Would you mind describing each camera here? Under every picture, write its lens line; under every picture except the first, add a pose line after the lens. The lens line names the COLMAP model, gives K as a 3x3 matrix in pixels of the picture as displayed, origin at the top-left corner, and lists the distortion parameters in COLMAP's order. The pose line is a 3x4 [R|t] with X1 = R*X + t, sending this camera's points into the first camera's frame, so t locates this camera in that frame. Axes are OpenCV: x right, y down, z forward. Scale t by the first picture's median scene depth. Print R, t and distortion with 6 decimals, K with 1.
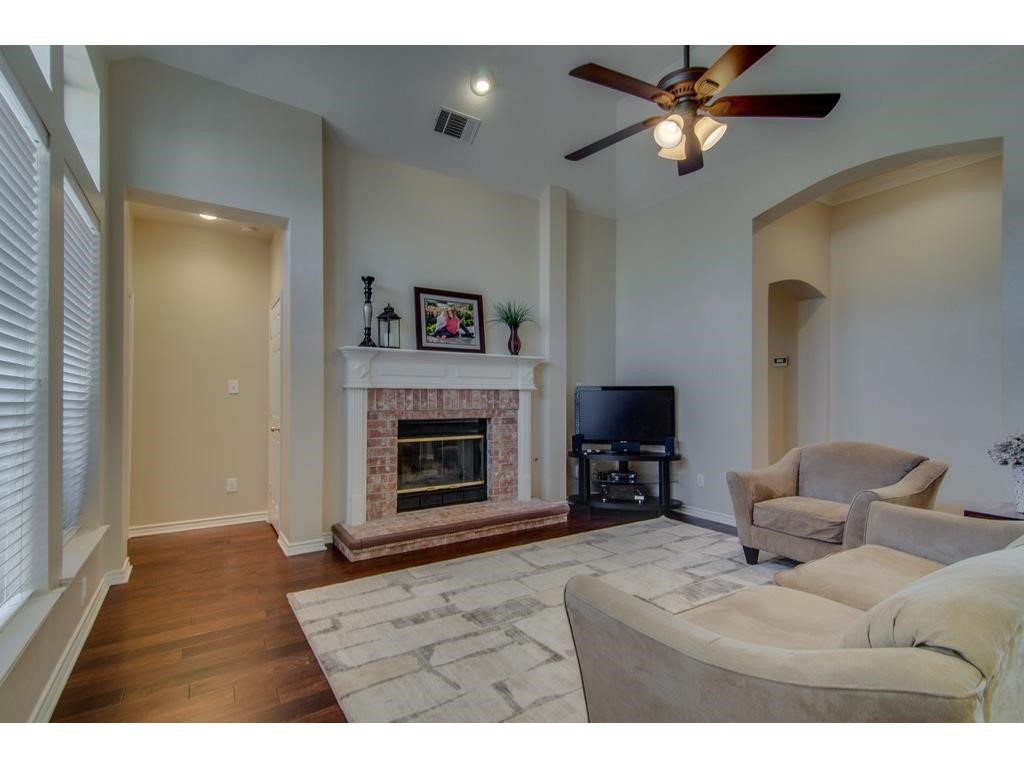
lens RADIAL K [[485.1, 0, 512.0], [0, 485.1, 384.0], [0, 0, 1]] dist [0.017507, -0.000076]
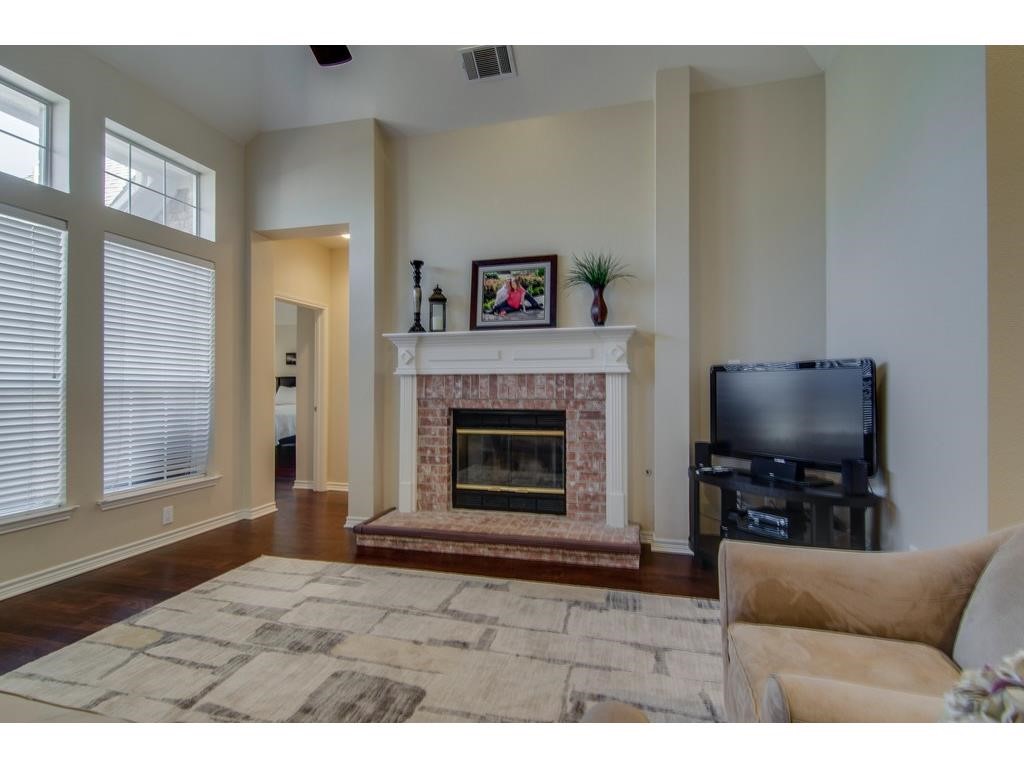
lens RADIAL K [[512.2, 0, 509.9], [0, 512.2, 373.8], [0, 0, 1]] dist [0.001095, -0.000087]
pose [[0.664536, -0.016119, -0.747082, 0.539462], [0.023932, 0.999714, -0.000283, 0.010272], [0.746872, -0.017691, 0.664732, 0.411936]]
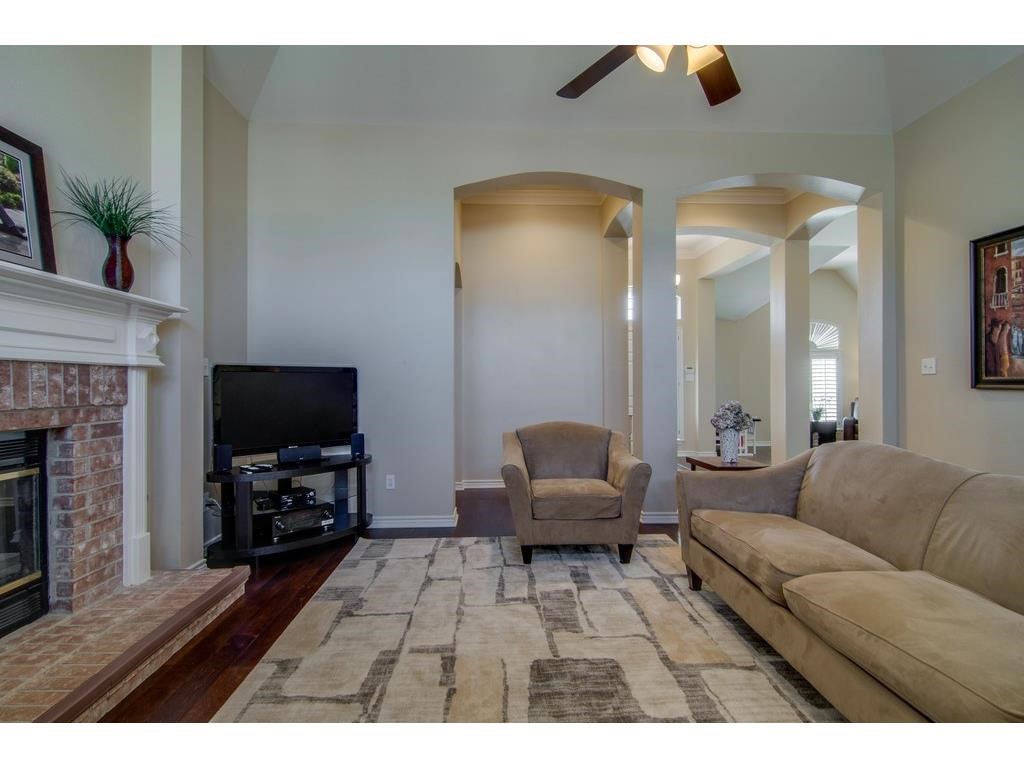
lens RADIAL K [[486.2, 0, 509.6], [0, 486.2, 377.6], [0, 0, 1]] dist [-0.004056, -0.000929]
pose [[0.507068, 0.007993, 0.861869, -0.235883], [-0.014141, 0.999900, -0.000954, 0.020259], [-0.861790, -0.011704, 0.507130, 0.441449]]
